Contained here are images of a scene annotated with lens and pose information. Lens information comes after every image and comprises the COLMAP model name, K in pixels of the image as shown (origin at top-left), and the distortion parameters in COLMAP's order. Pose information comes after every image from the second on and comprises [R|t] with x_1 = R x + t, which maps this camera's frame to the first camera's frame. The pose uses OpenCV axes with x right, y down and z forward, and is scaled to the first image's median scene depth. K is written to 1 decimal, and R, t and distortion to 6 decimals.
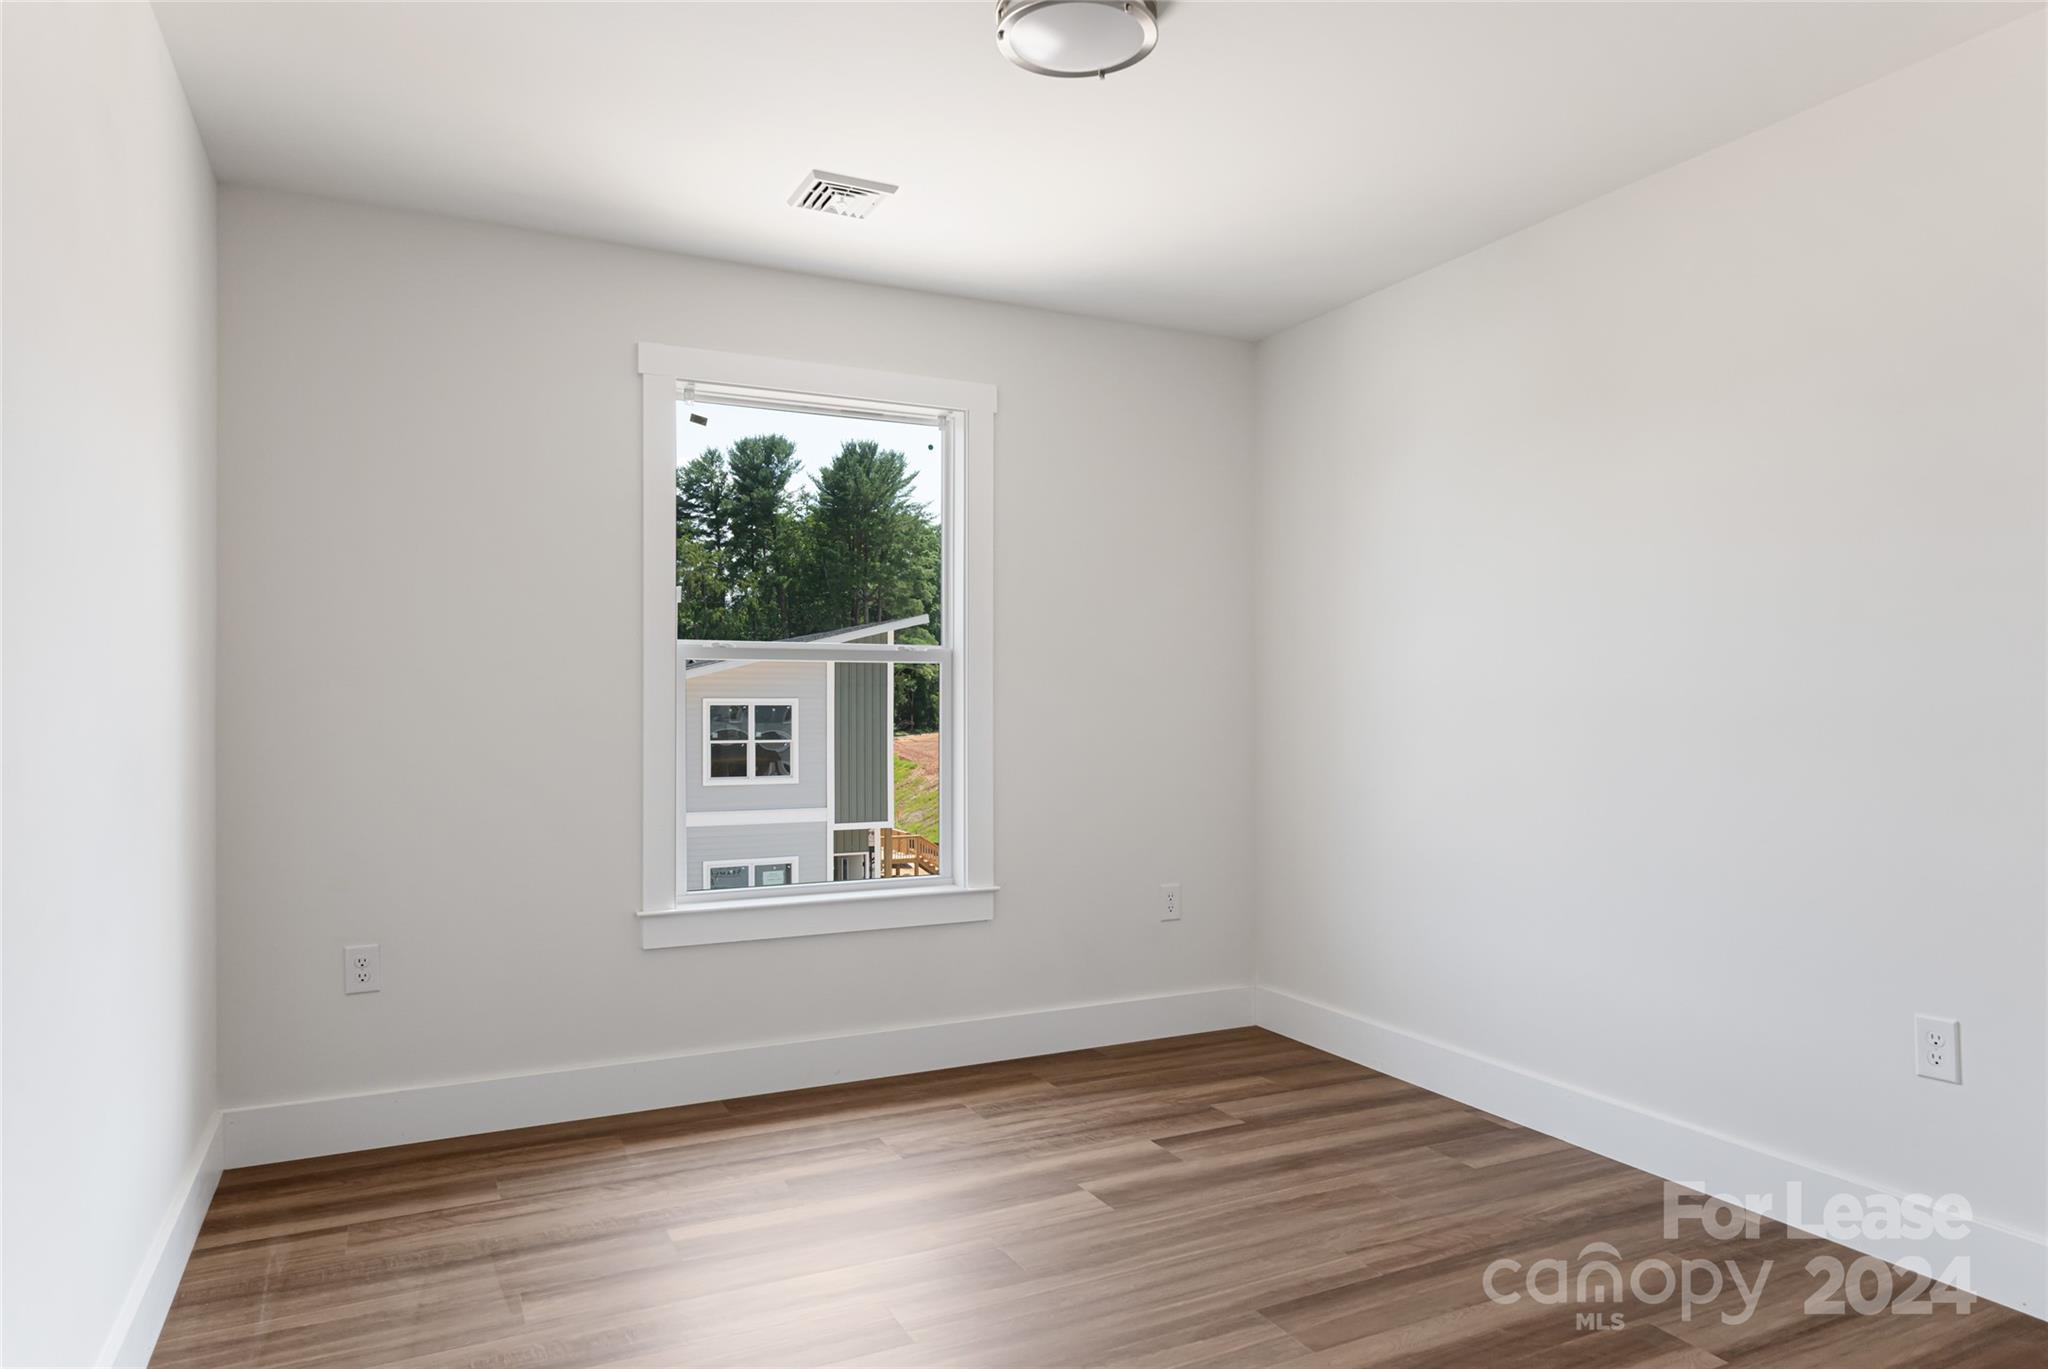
lens RADIAL K [[1175.7, 0, 1023.5], [0, 1175.7, 689.4], [0, 0, 1]] dist [0.006445, 0.000905]
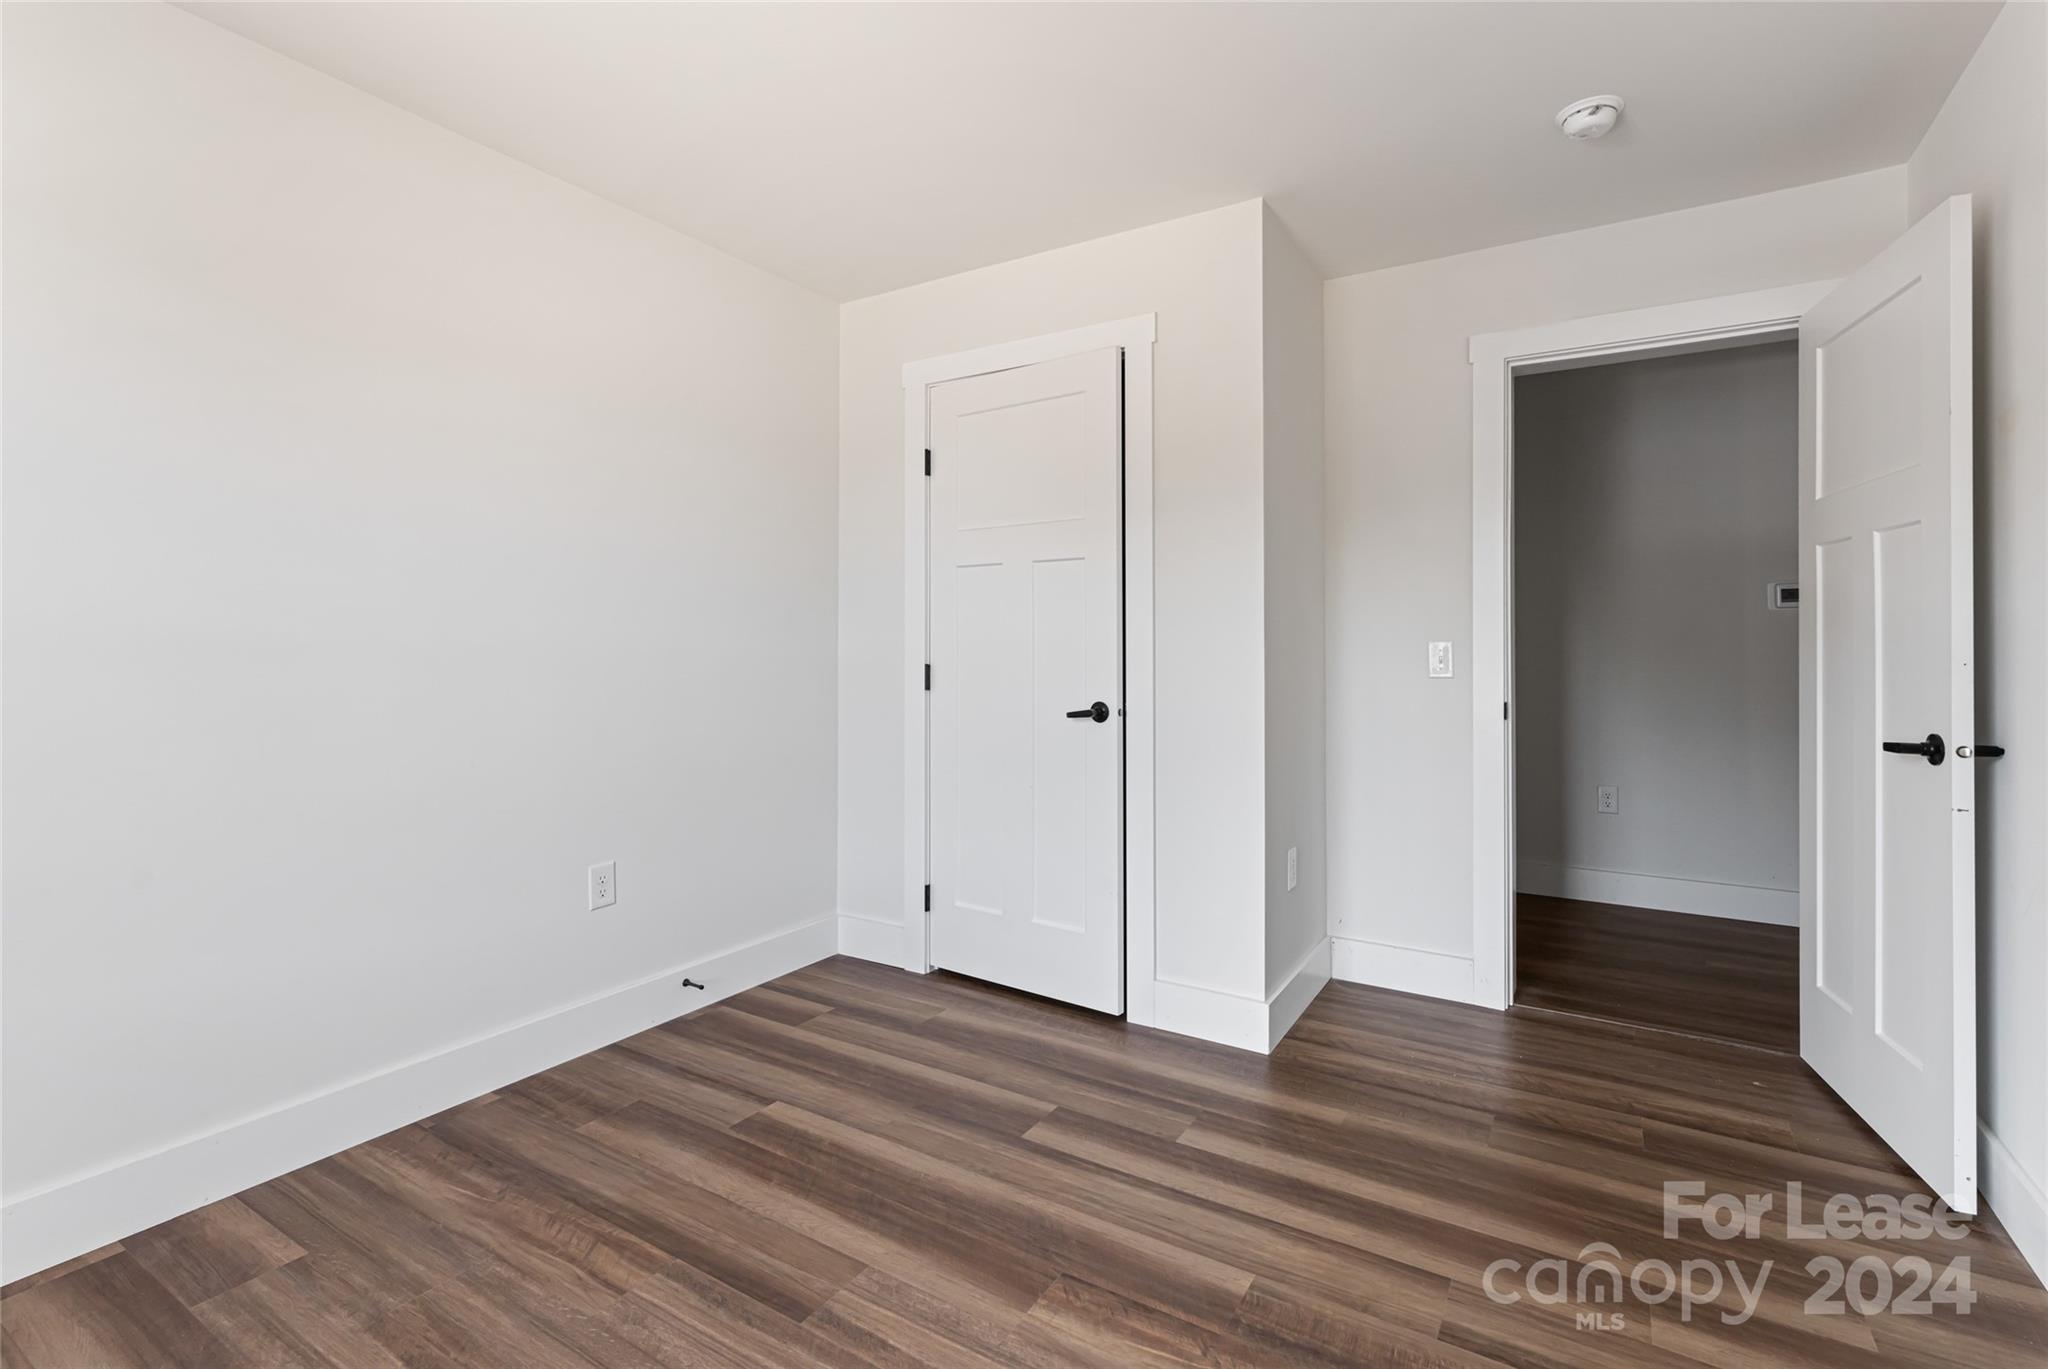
lens RADIAL K [[952.4, 0, 1021.8], [0, 952.4, 677.5], [0, 0, 1]] dist [-0.002584, -0.000079]
pose [[-0.541529, -0.008379, 0.840640, -0.404164], [-0.013432, 0.999909, 0.001313, 0.038676], [-0.840575, -0.010580, -0.541592, 1.052313]]
